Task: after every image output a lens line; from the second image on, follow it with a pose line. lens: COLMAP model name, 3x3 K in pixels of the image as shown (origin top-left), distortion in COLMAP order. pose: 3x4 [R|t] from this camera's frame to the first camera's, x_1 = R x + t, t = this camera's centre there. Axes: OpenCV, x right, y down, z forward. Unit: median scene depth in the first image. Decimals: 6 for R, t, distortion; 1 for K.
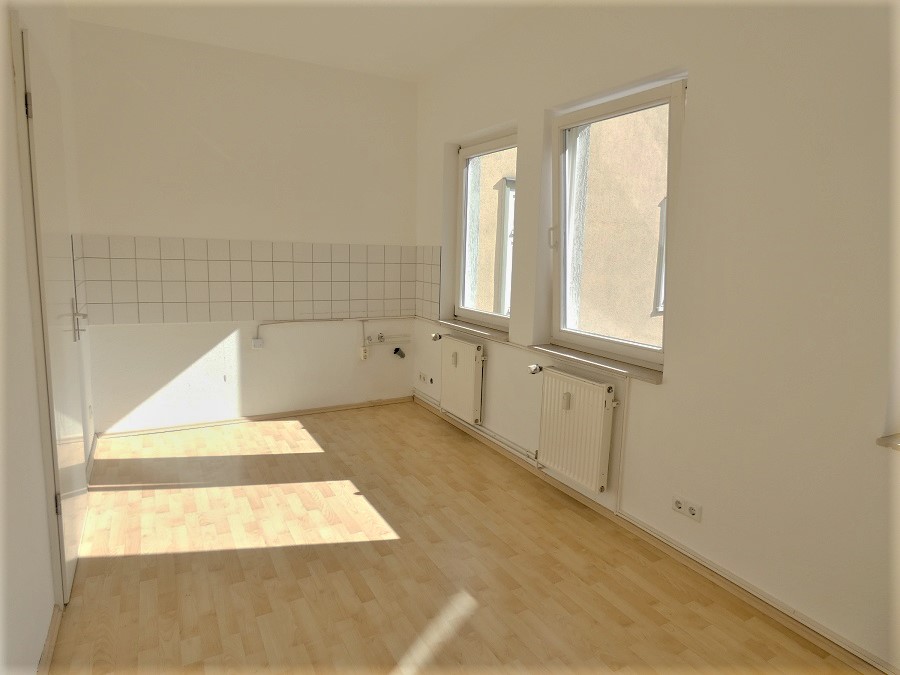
lens RADIAL K [[549.2, 0, 444.7], [0, 549.2, 333.2], [0, 0, 1]] dist [0.004136, -0.006202]
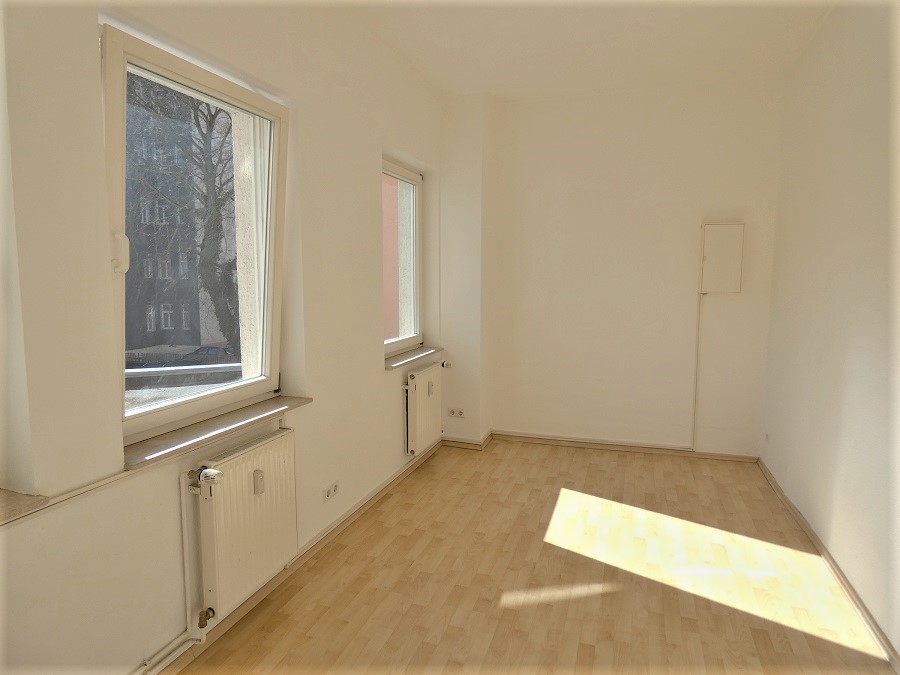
lens RADIAL K [[549.2, 0, 447.2], [0, 549.2, 336.2], [0, 0, 1]] dist [0.004136, -0.006202]
pose [[-0.688029, -0.100645, 0.718670, -0.573134], [0.089711, 0.970943, 0.221861, -0.255675], [-0.720117, 0.217119, -0.659008, 1.602746]]
